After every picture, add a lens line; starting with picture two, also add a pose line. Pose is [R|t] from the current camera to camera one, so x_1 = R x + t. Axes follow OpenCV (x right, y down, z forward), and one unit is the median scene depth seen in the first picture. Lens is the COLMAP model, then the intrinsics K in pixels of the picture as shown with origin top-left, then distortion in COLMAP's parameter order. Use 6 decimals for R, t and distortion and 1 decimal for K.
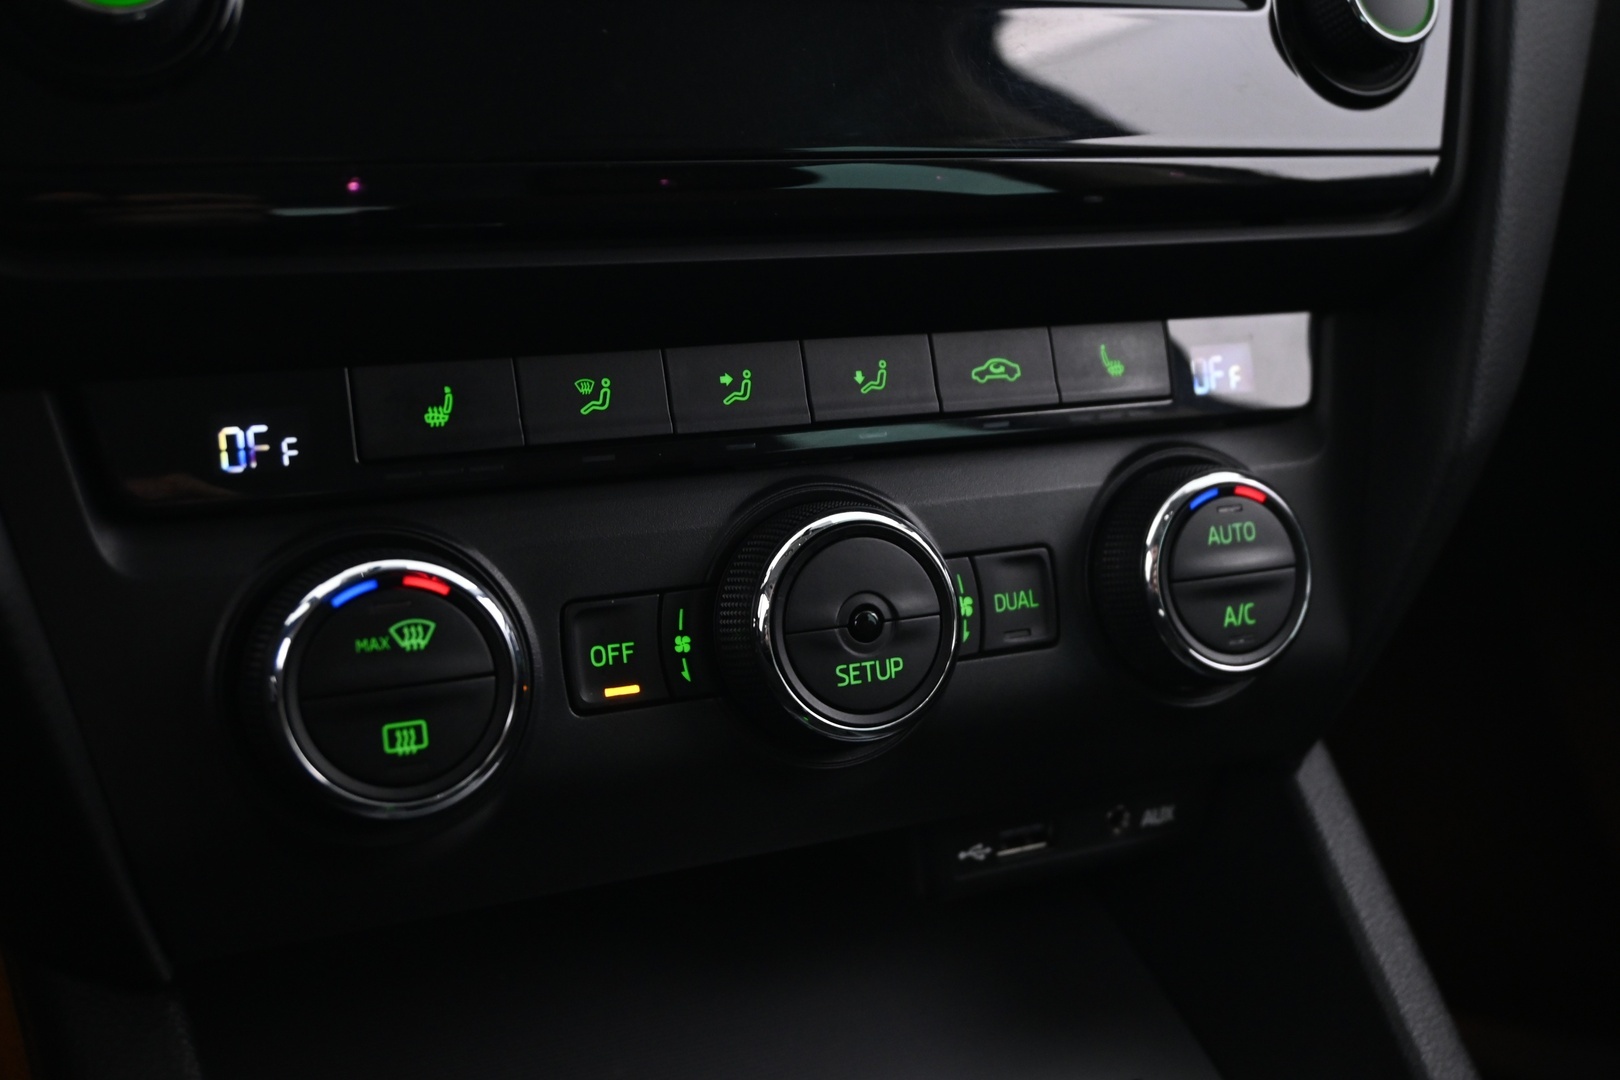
lens RADIAL K [[1875.7, 0, 810.0], [0, 1875.7, 540.0], [0, 0, 1]] dist [-0.008295, -0.017739]
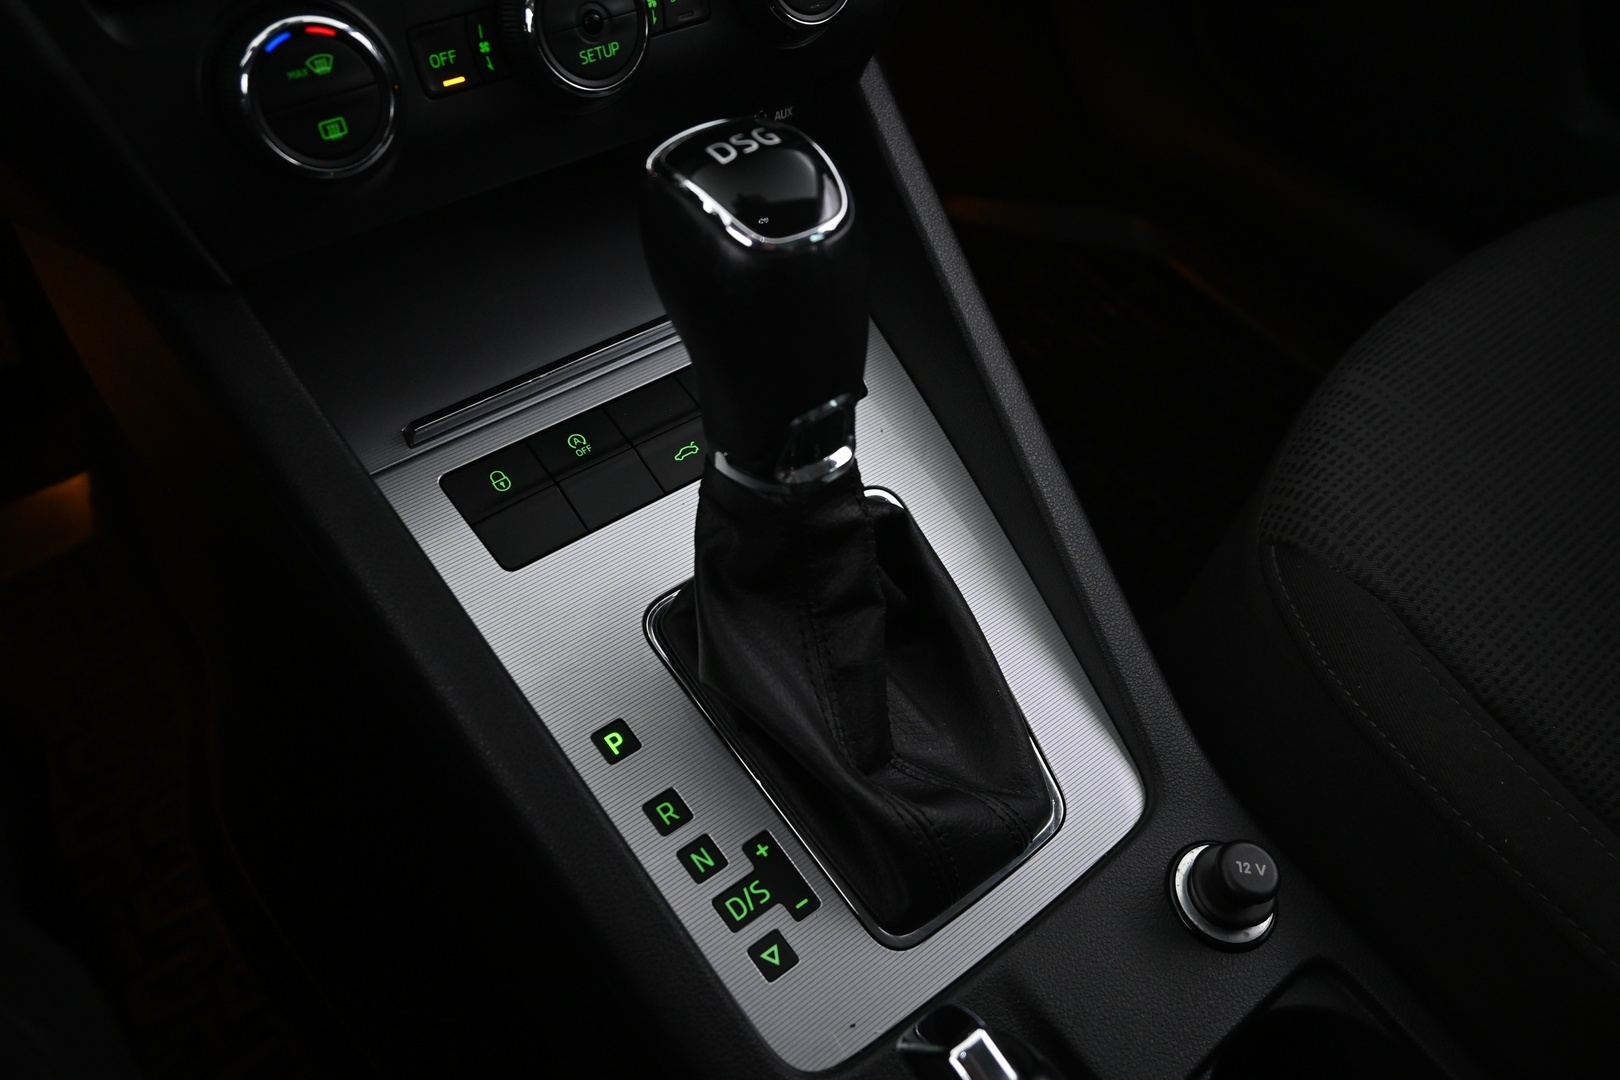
lens RADIAL K [[1219.4, 0, 805.6], [0, 1219.4, 510.6], [0, 0, 1]] dist [0.021899, 0.001322]
pose [[0.980005, -0.156327, 0.123096, 0.013450], [0.083434, 0.884495, 0.459029, -0.057007], [-0.180636, -0.439580, 0.879852, -0.193560]]
